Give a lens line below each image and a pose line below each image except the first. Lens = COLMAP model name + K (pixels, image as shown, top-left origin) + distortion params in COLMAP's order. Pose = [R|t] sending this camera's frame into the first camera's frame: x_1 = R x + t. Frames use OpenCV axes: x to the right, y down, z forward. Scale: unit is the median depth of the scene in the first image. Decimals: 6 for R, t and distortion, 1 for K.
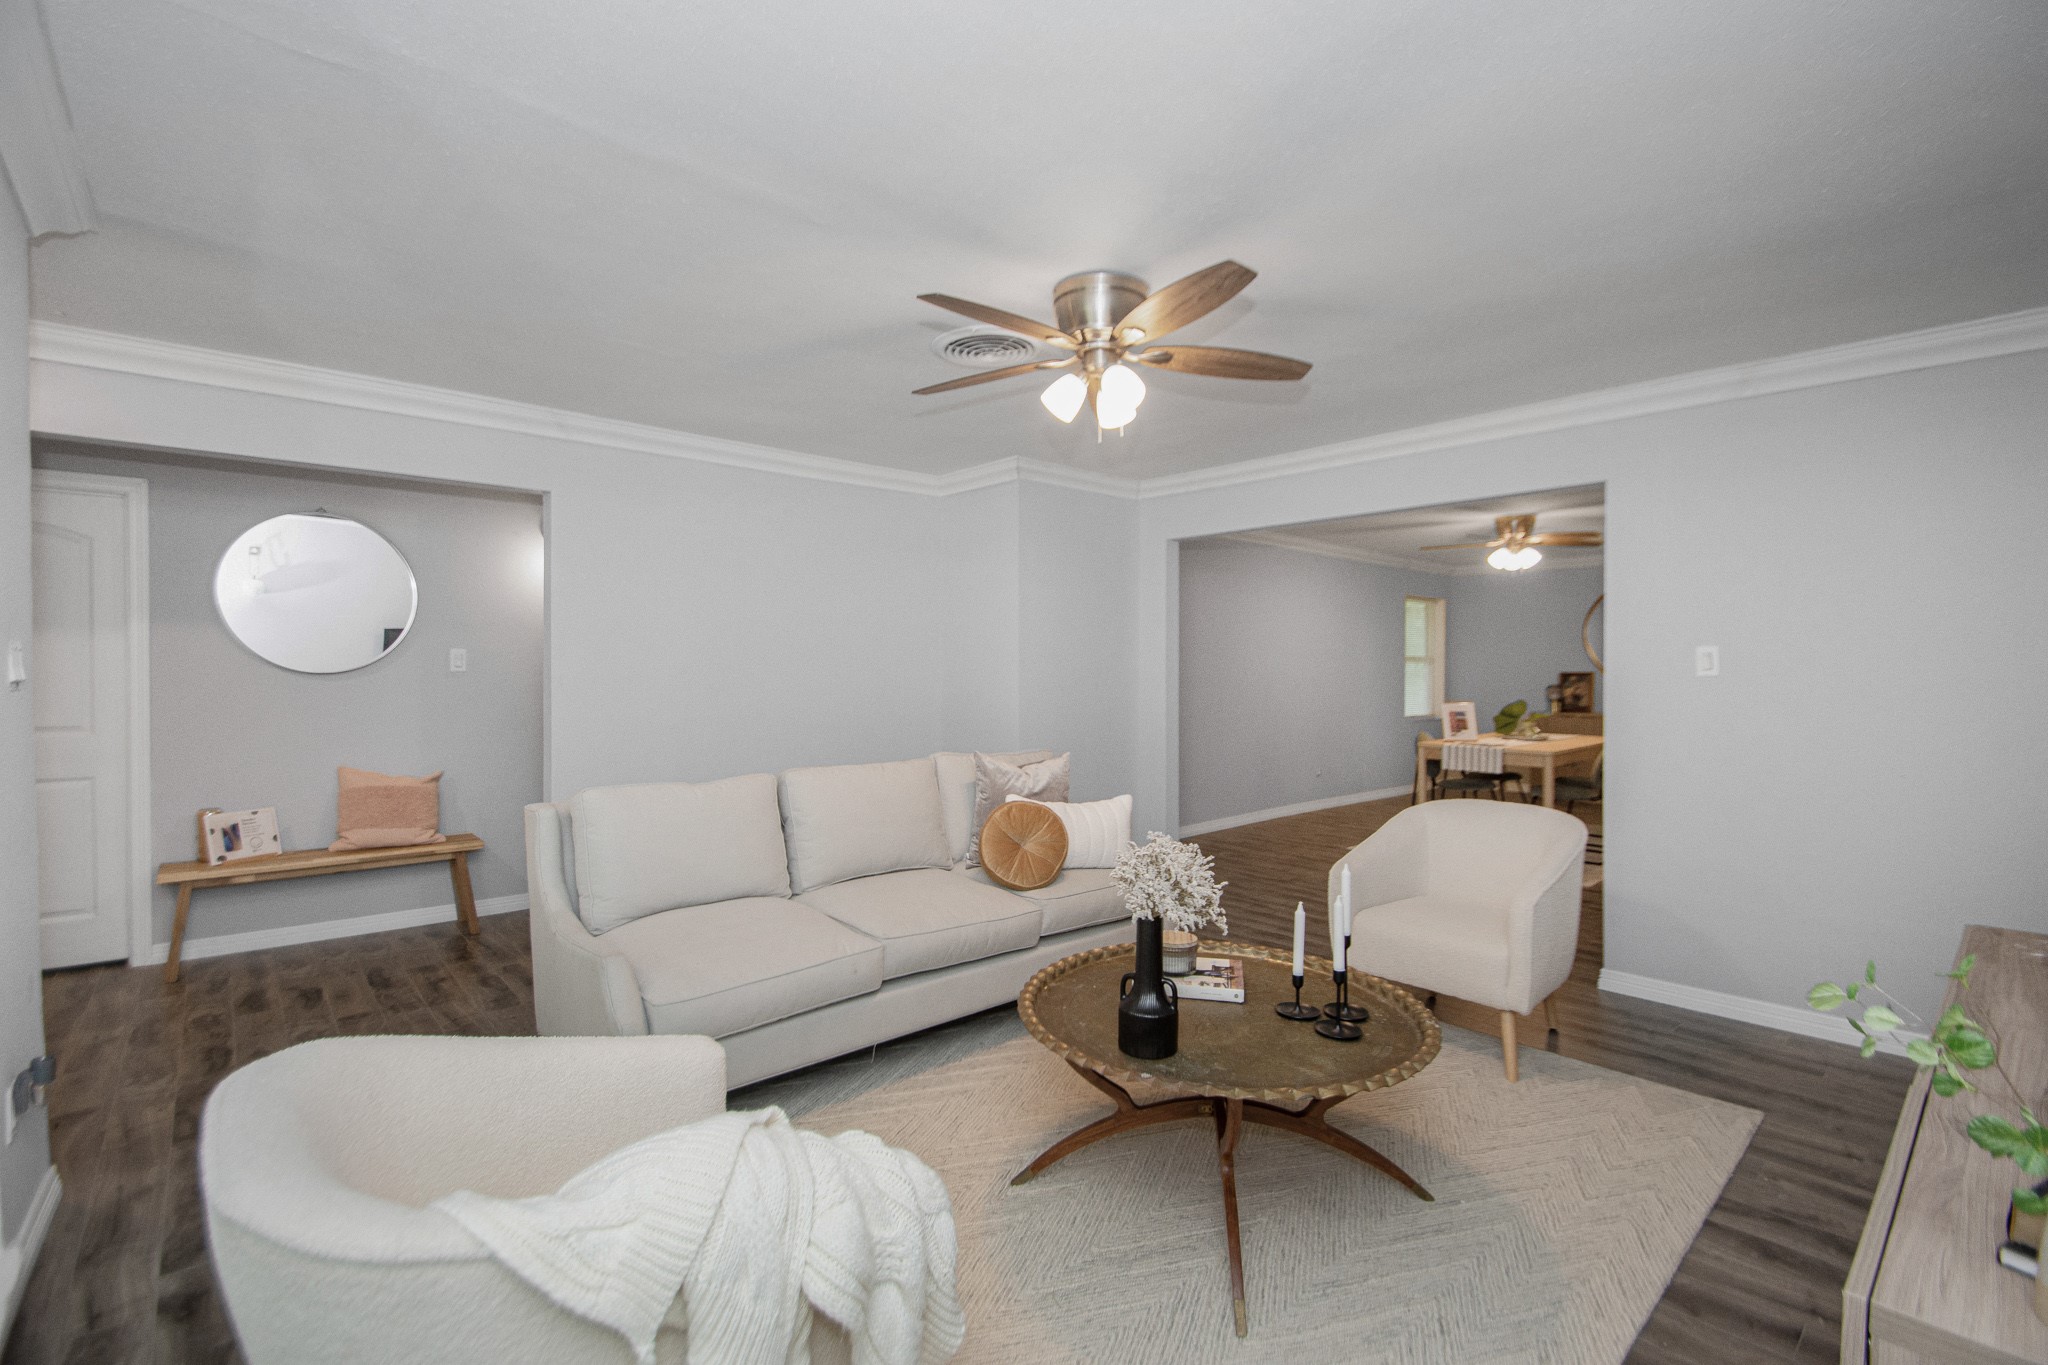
lens RADIAL K [[915.2, 0, 1015.3], [0, 915.2, 673.6], [0, 0, 1]] dist [0.003681, -0.013887]
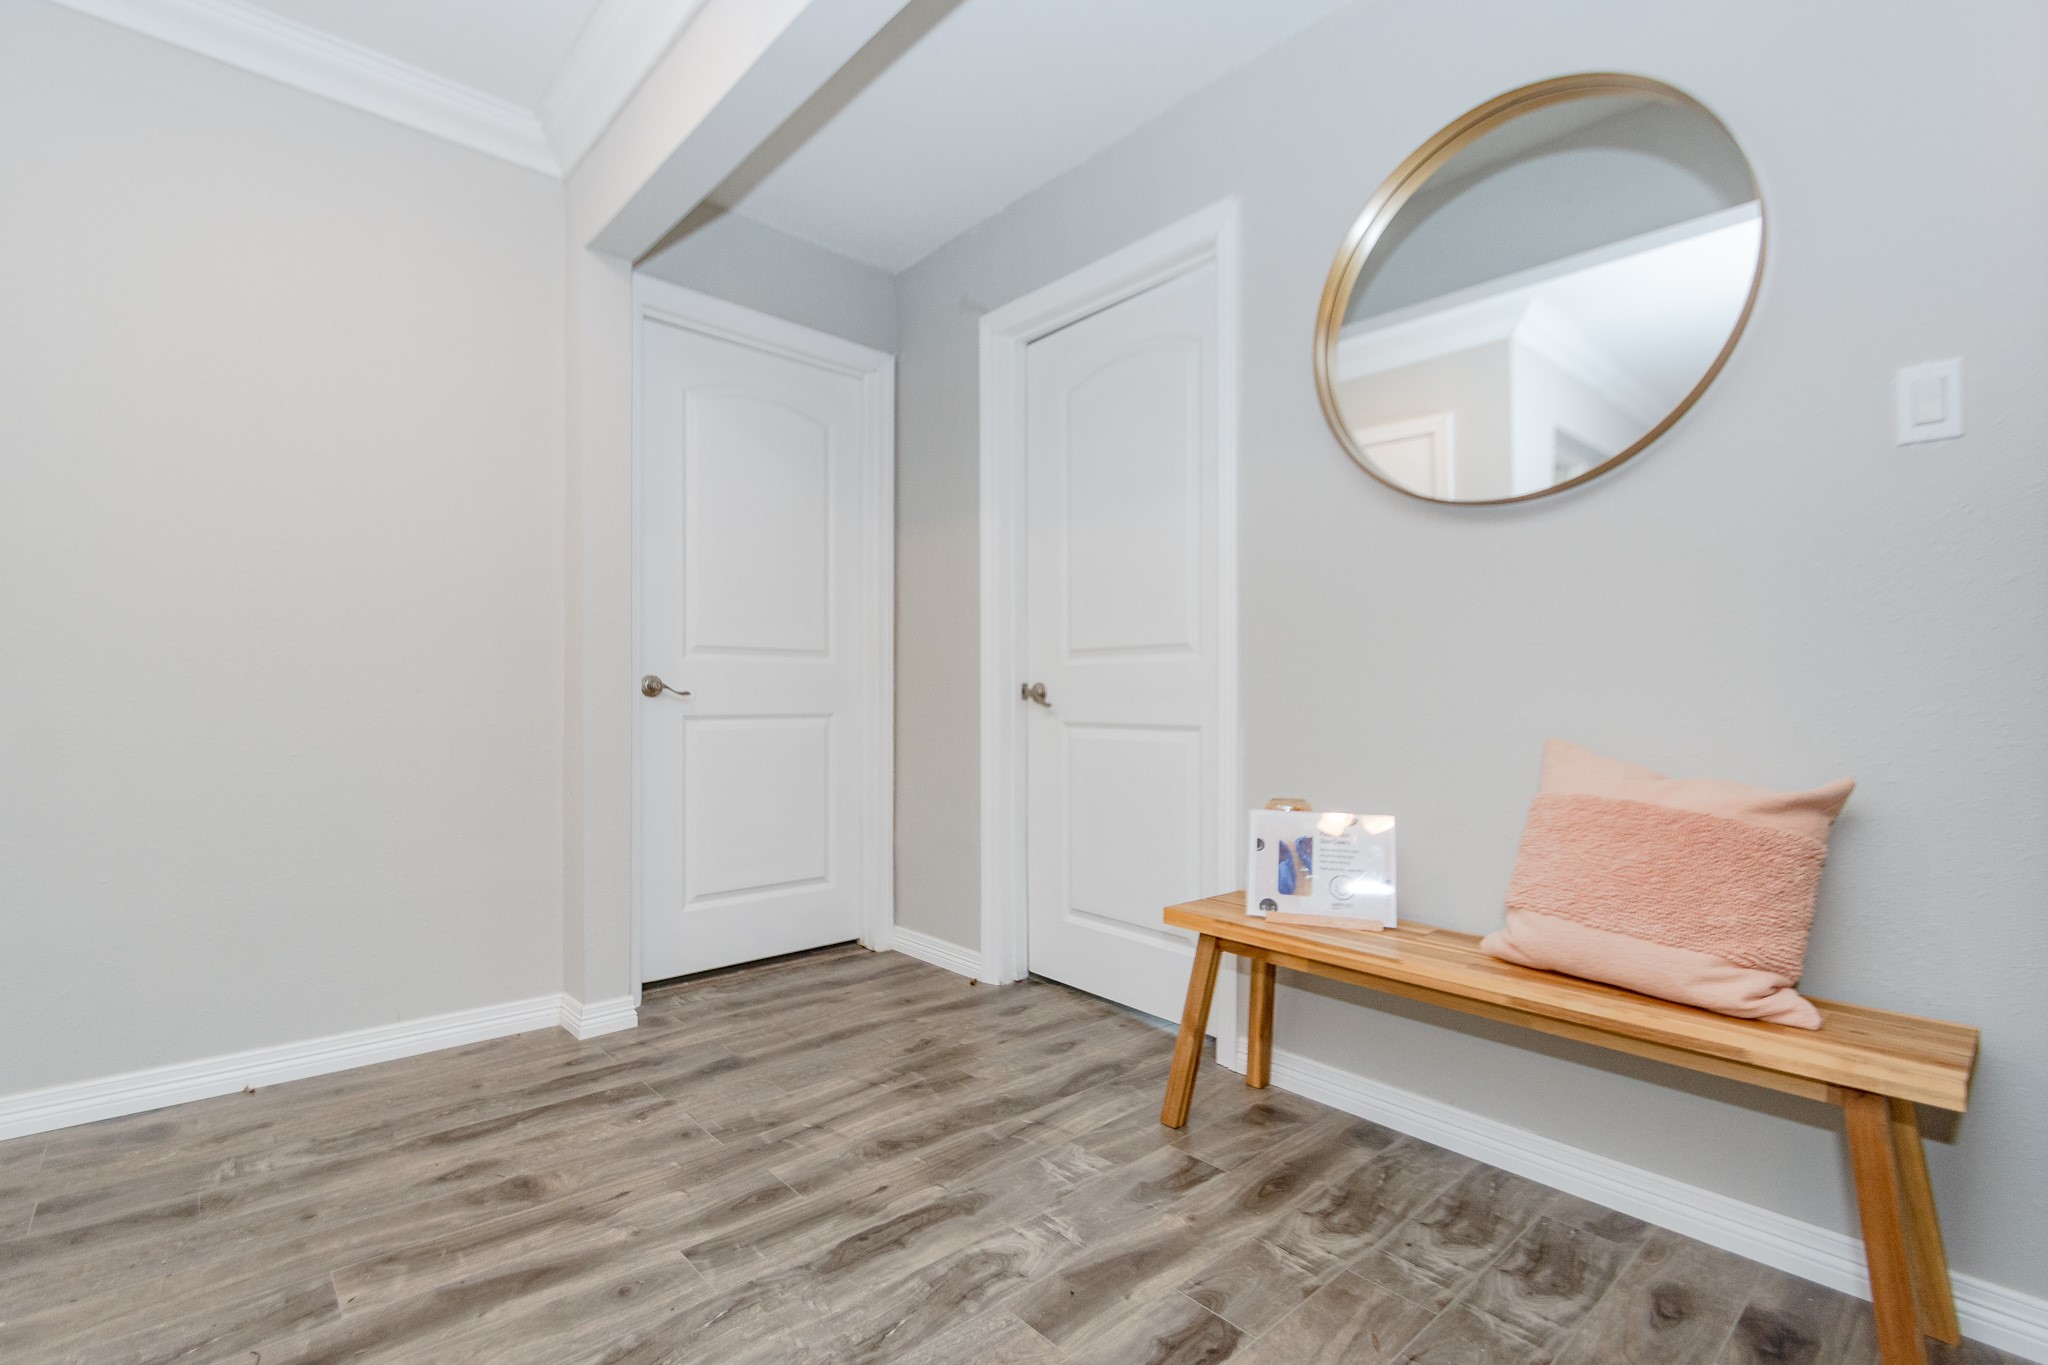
lens RADIAL K [[933.7, 0, 1028.0], [0, 933.7, 689.5], [0, 0, 1]] dist [0.020329, -0.014289]
pose [[0.011536, -0.006916, -0.999910, -0.381289], [-0.010685, 0.999918, -0.007040, 0.094725], [0.999876, 0.010766, 0.011461, 0.852969]]
